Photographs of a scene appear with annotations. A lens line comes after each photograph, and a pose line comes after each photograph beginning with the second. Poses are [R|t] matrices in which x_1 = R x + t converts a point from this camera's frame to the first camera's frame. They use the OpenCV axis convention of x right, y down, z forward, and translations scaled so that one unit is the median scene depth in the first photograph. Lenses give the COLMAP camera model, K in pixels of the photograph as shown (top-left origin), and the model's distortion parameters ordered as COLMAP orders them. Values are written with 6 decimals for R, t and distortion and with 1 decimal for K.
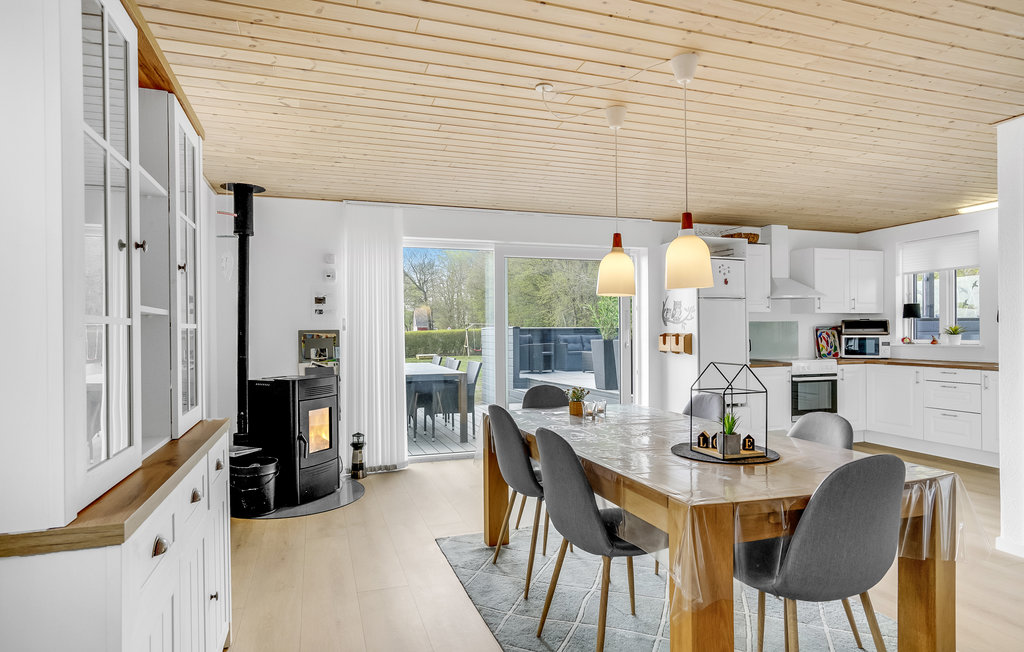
lens RADIAL K [[563.0, 0, 512.0], [0, 563.0, 326.0], [0, 0, 1]] dist [-0.000632, -0.000059]
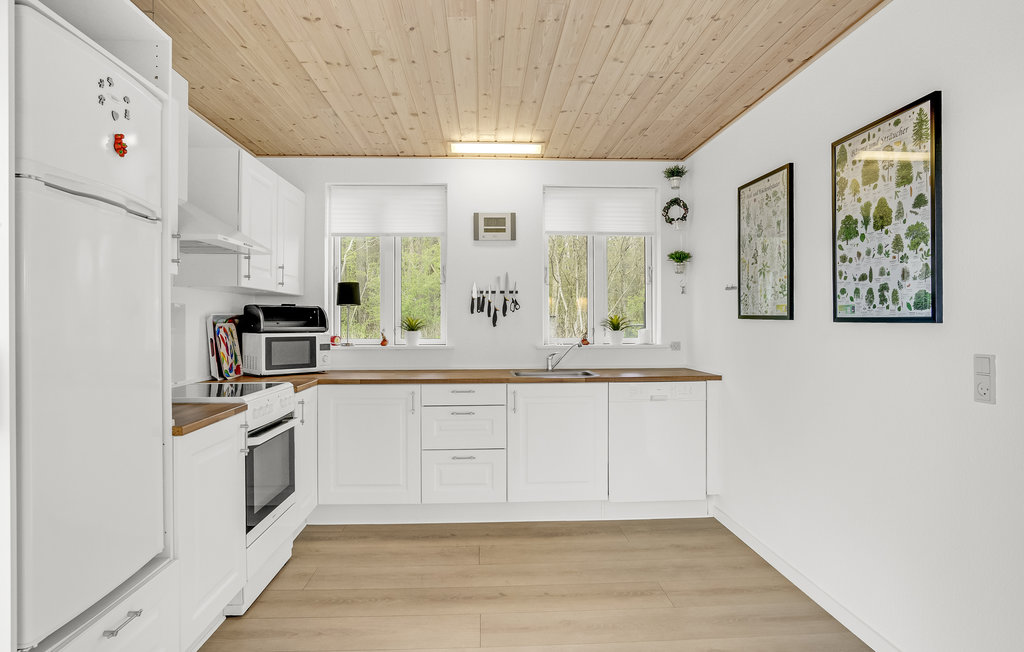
lens RADIAL K [[563.3, 0, 512.0], [0, 563.3, 326.0], [0, 0, 1]] dist [0.000433, 0.000379]
pose [[0.274444, 0.004069, 0.961594, 0.145644], [-0.012941, 0.999916, -0.000537, 0.007077], [-0.961516, -0.012297, 0.274474, 0.645027]]
